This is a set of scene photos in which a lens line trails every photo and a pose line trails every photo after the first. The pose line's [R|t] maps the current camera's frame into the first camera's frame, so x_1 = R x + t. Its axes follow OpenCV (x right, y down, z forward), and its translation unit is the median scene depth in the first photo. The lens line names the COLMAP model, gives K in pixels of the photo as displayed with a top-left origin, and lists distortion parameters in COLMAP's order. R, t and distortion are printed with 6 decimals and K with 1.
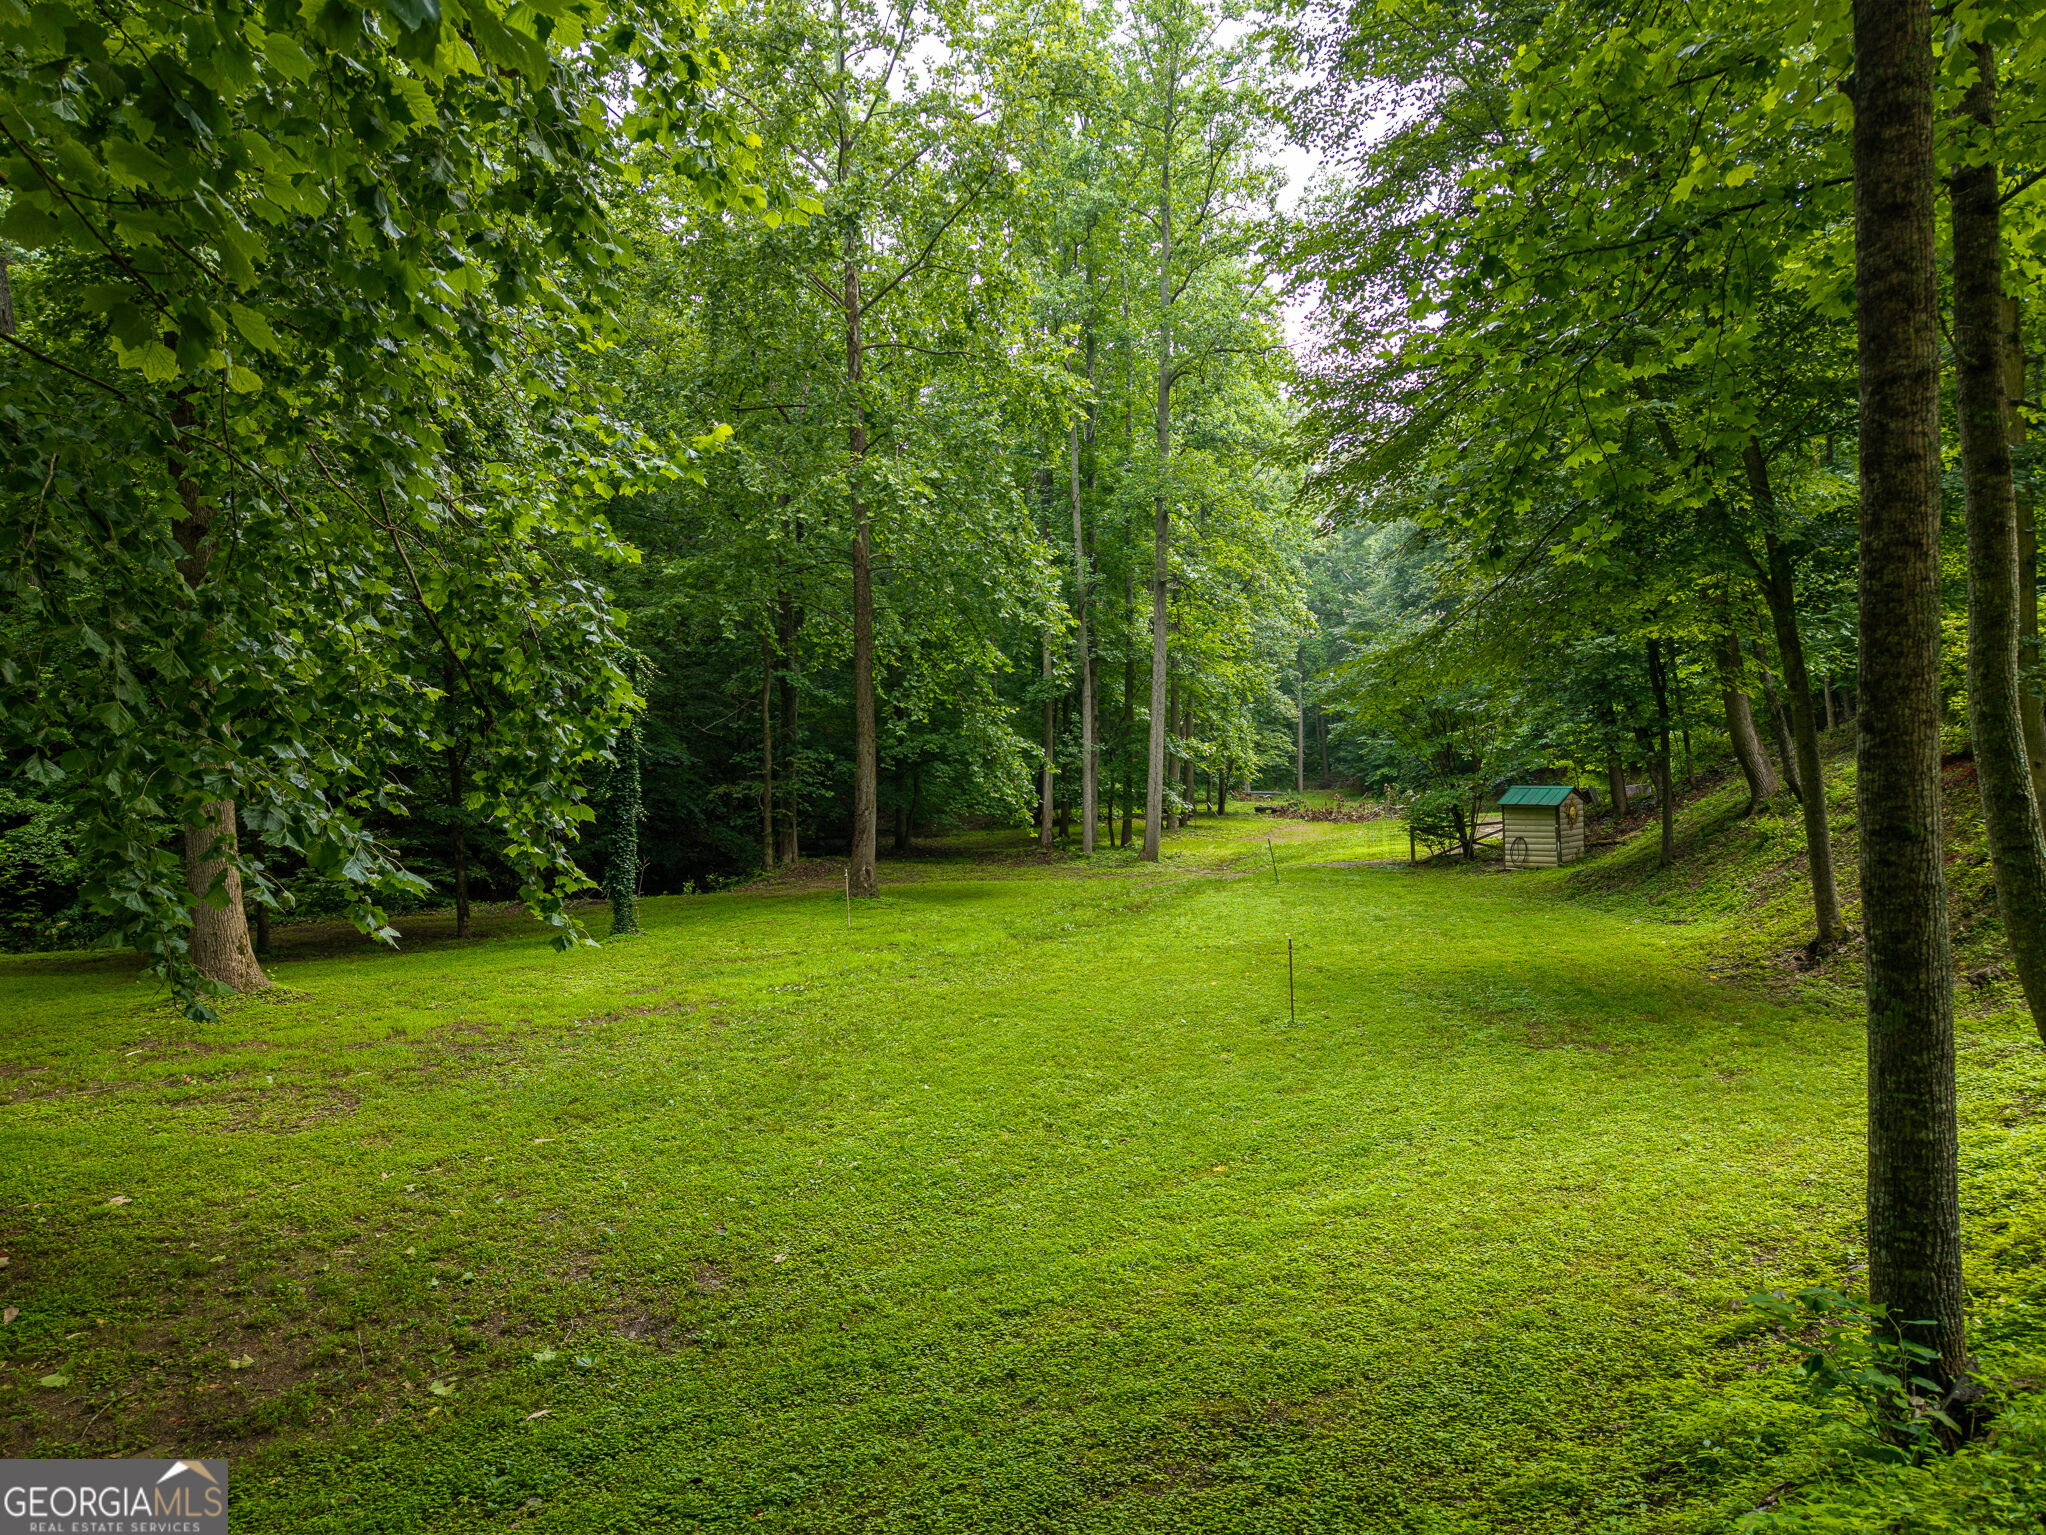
lens RADIAL K [[1392.9, 0, 1032.3], [0, 1392.9, 774.4], [0, 0, 1]] dist [0.026539, -0.029649]
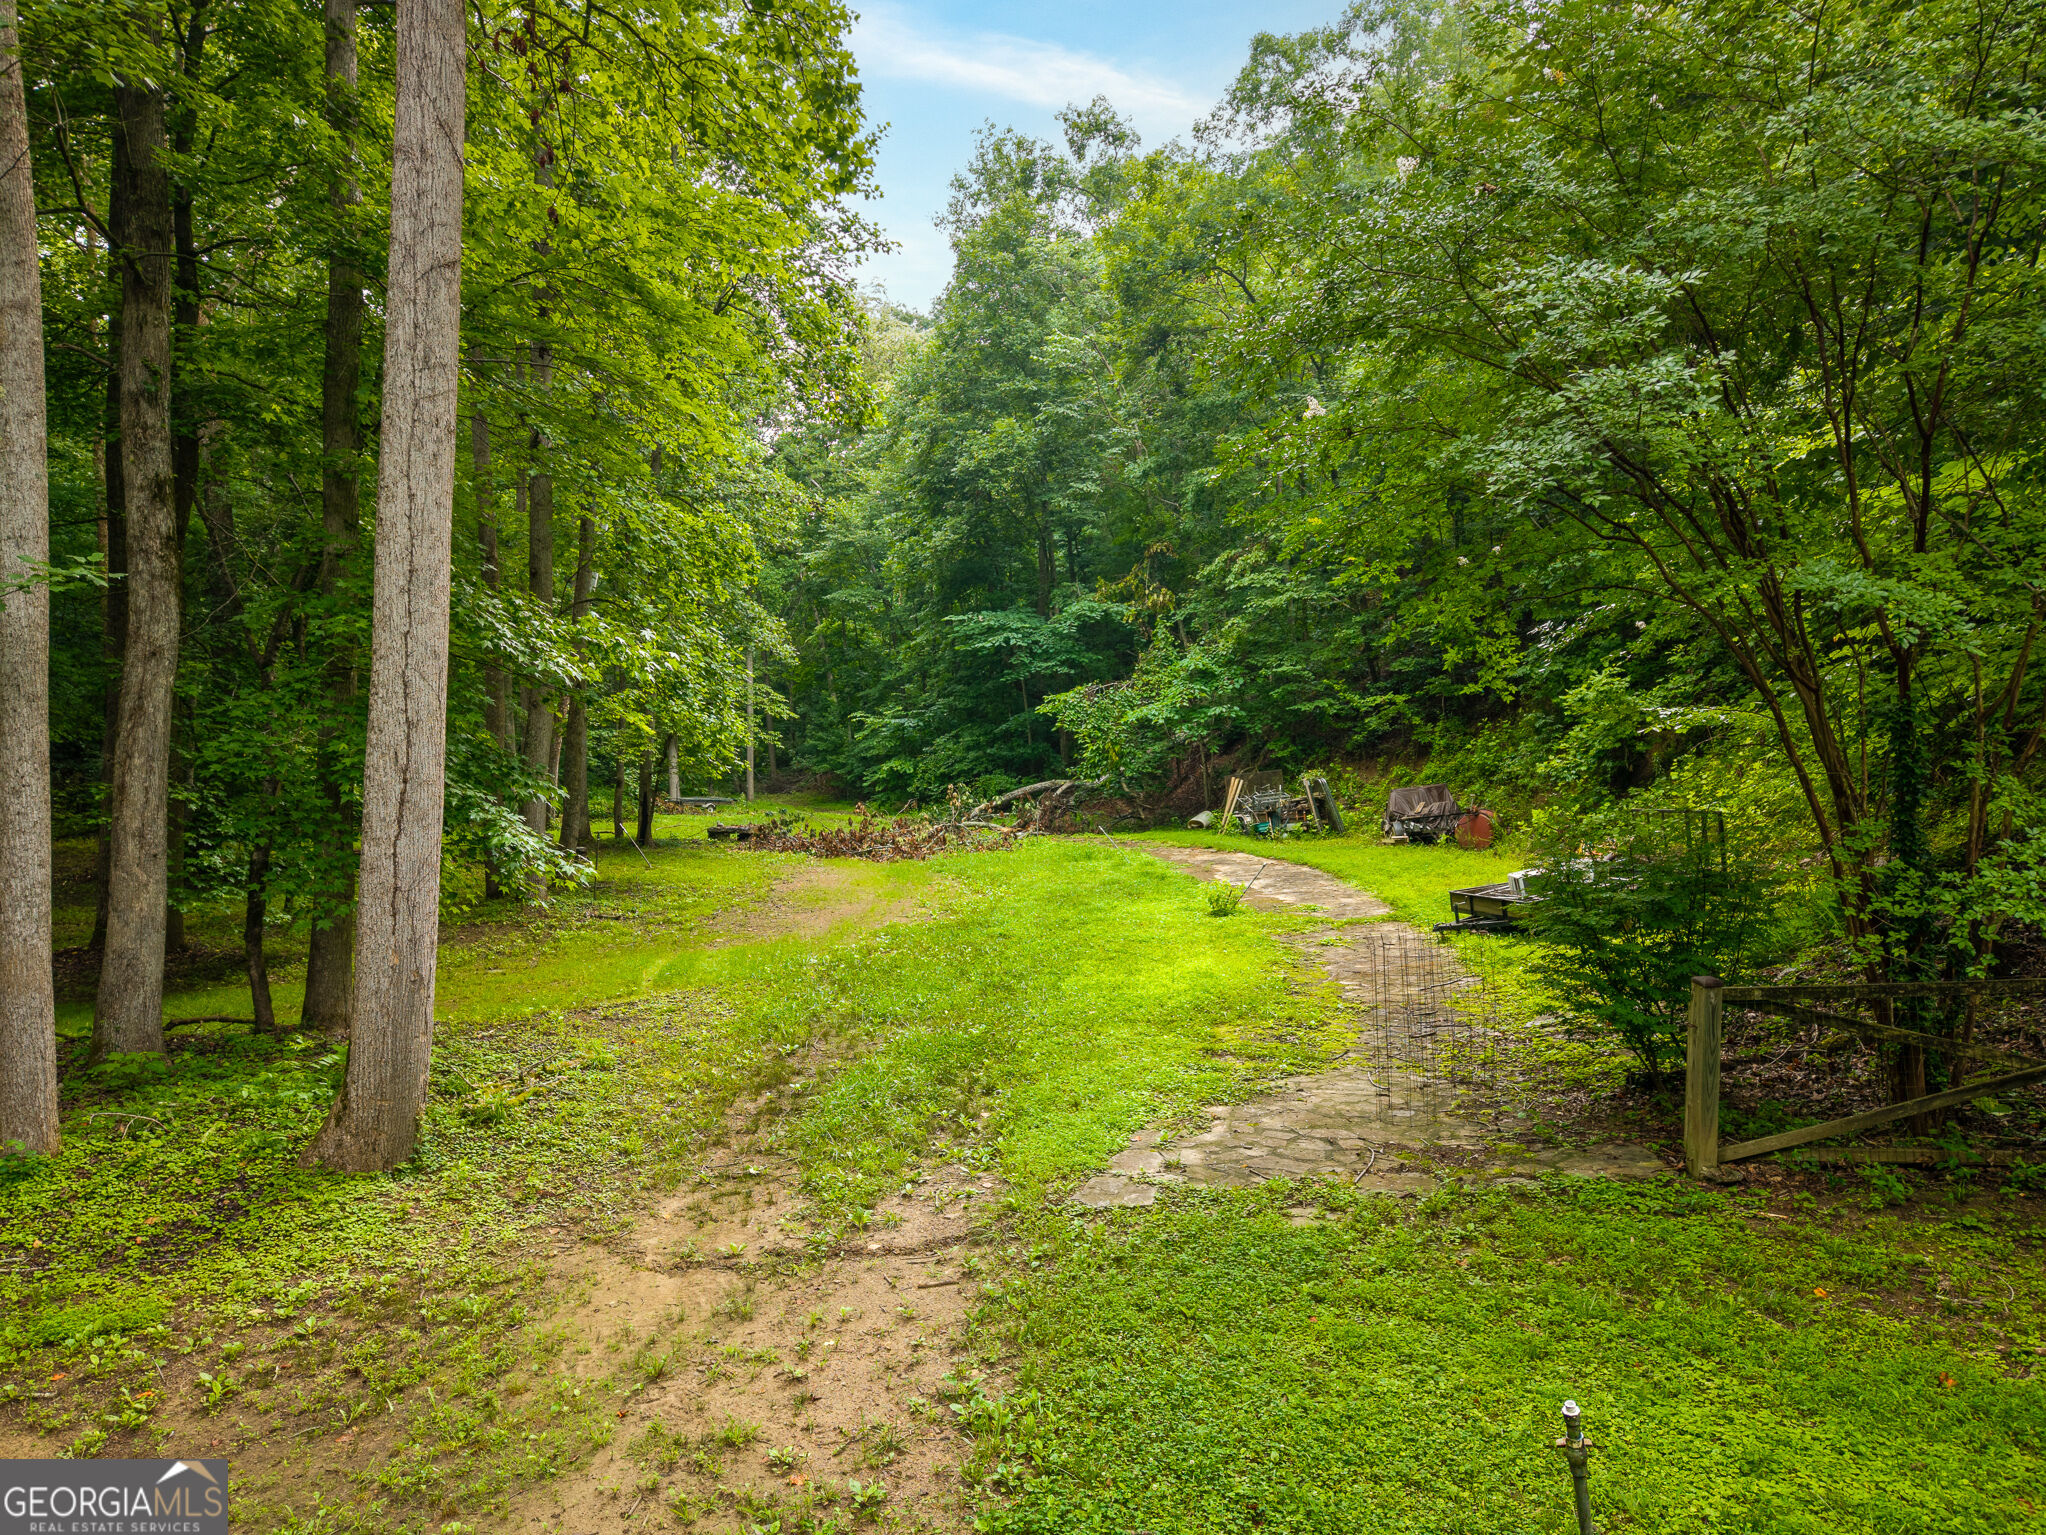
lens RADIAL K [[1392.9, 0, 1032.3], [0, 1392.9, 774.4], [0, 0, 1]] dist [0.026539, -0.029649]
pose [[0.909088, 0.005986, 0.416561, 0.055232], [-0.007999, 0.999963, 0.003087, 0.001497], [-0.416527, -0.006139, 0.909103, 0.502235]]
